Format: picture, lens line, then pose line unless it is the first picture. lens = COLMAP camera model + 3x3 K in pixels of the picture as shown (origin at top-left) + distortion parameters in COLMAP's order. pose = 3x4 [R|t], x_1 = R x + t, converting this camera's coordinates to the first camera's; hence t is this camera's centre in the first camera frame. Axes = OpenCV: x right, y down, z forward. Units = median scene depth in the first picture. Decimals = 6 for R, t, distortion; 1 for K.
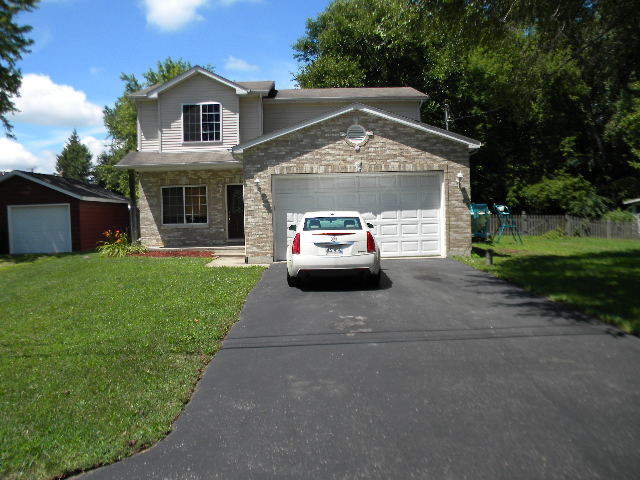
lens RADIAL K [[541.2, 0, 320.0], [0, 541.2, 240.0], [0, 0, 1]] dist [-0.195159, 0.190163]
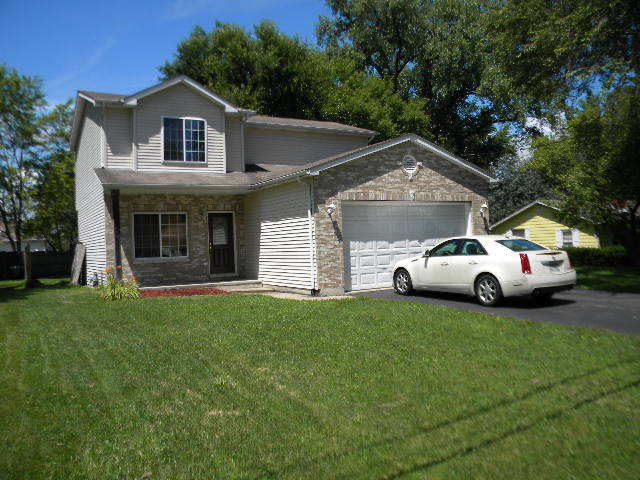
lens RADIAL K [[541.2, 0, 320.0], [0, 541.2, 240.0], [0, 0, 1]] dist [-0.195159, 0.190163]
pose [[0.875548, -0.004170, 0.483113, -0.450771], [0.039580, 0.997220, -0.063125, 0.004959], [-0.481507, 0.074390, 0.873280, 0.151701]]
